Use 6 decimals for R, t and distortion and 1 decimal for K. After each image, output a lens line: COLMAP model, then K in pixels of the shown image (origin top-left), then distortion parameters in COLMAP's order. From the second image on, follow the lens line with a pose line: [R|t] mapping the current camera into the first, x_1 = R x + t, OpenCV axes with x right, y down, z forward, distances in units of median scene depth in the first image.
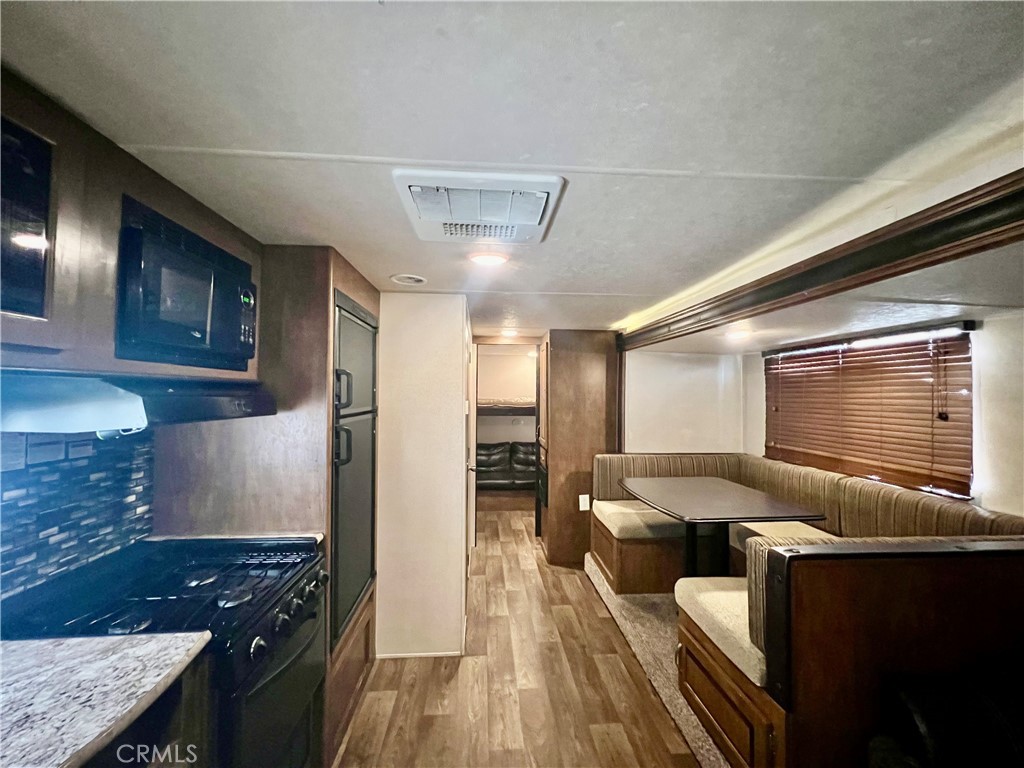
lens RADIAL K [[412.8, 0, 510.6], [0, 412.8, 385.2], [0, 0, 1]] dist [-0.002209, 0.000278]
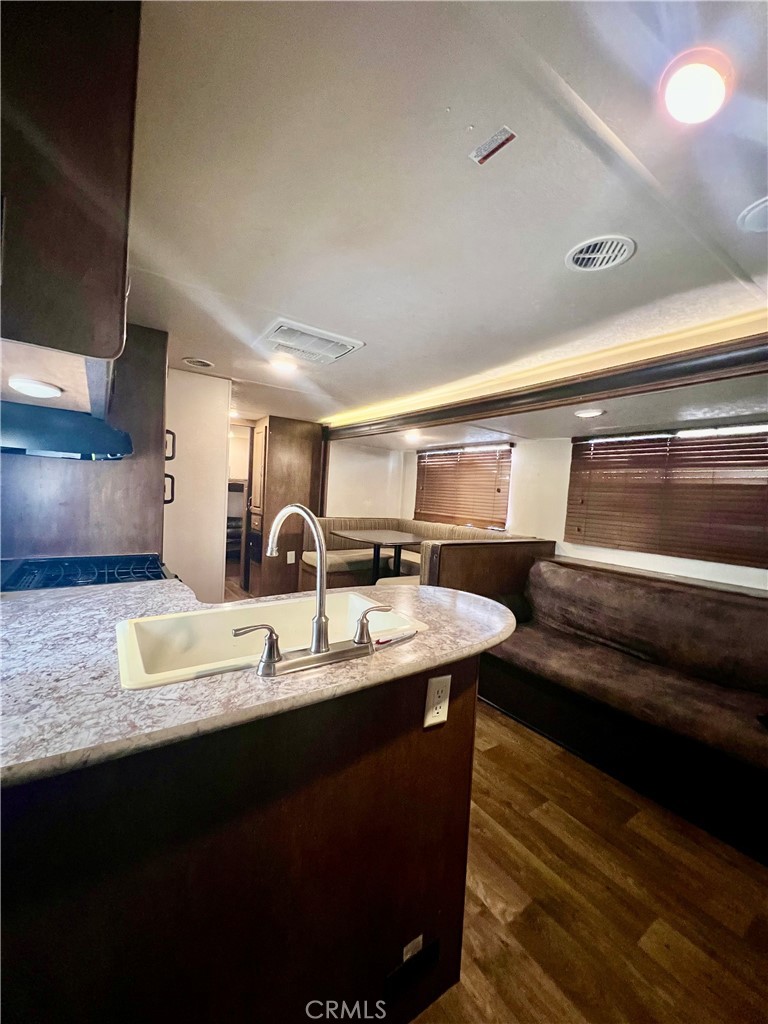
lens RADIAL K [[412.8, 0, 384.0], [0, 412.8, 512.0], [0, 0, 1]] dist [-0.002209, 0.000278]
pose [[0.860112, 0.017171, 0.509815, -0.314556], [-0.060473, 0.995818, 0.068485, 0.057053], [-0.506507, -0.089735, 0.857554, -0.312267]]
